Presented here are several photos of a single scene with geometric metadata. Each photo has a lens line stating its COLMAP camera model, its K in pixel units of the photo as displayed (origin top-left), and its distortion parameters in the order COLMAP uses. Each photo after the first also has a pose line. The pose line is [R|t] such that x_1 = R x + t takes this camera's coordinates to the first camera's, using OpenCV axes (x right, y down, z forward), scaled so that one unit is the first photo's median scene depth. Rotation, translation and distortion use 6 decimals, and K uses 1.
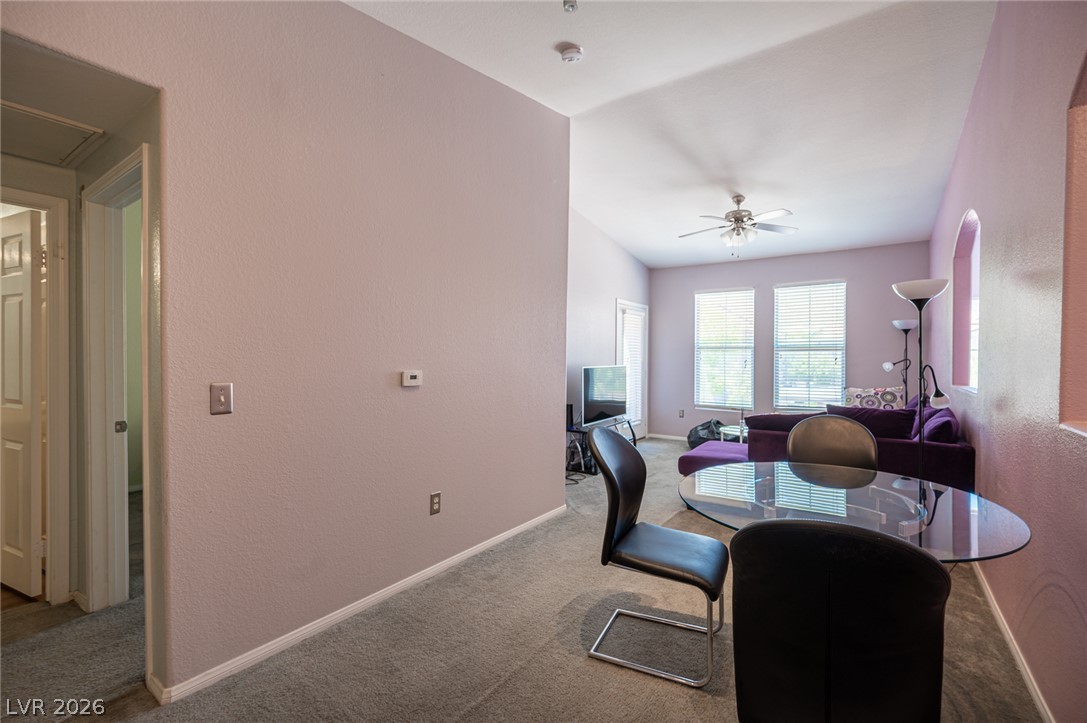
lens RADIAL K [[448.3, 0, 594.3], [0, 448.3, 359.3], [0, 0, 1]] dist [-0.000527, 0.000013]
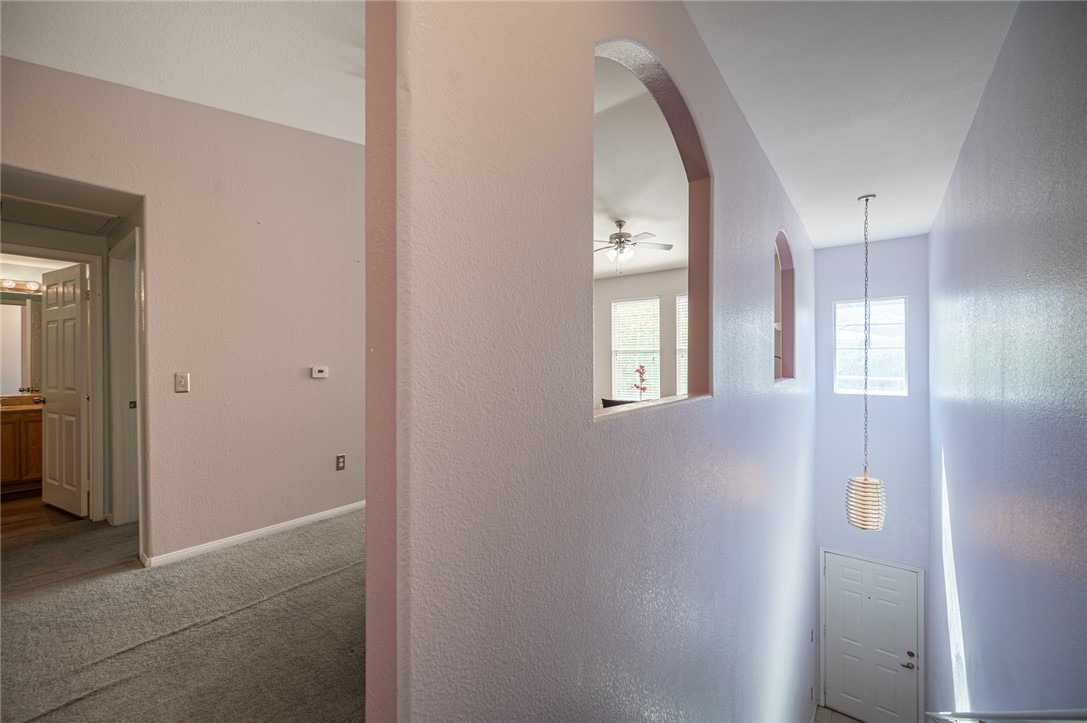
lens RADIAL K [[432.0, 0, 543.5], [0, 432.0, 361.5], [0, 0, 1]] dist [-0.000743, 0.000062]
pose [[0.994936, -0.009761, -0.100034, 0.456383], [0.009121, 0.999935, -0.006853, 0.025681], [0.100095, 0.005906, 0.994960, -0.304548]]
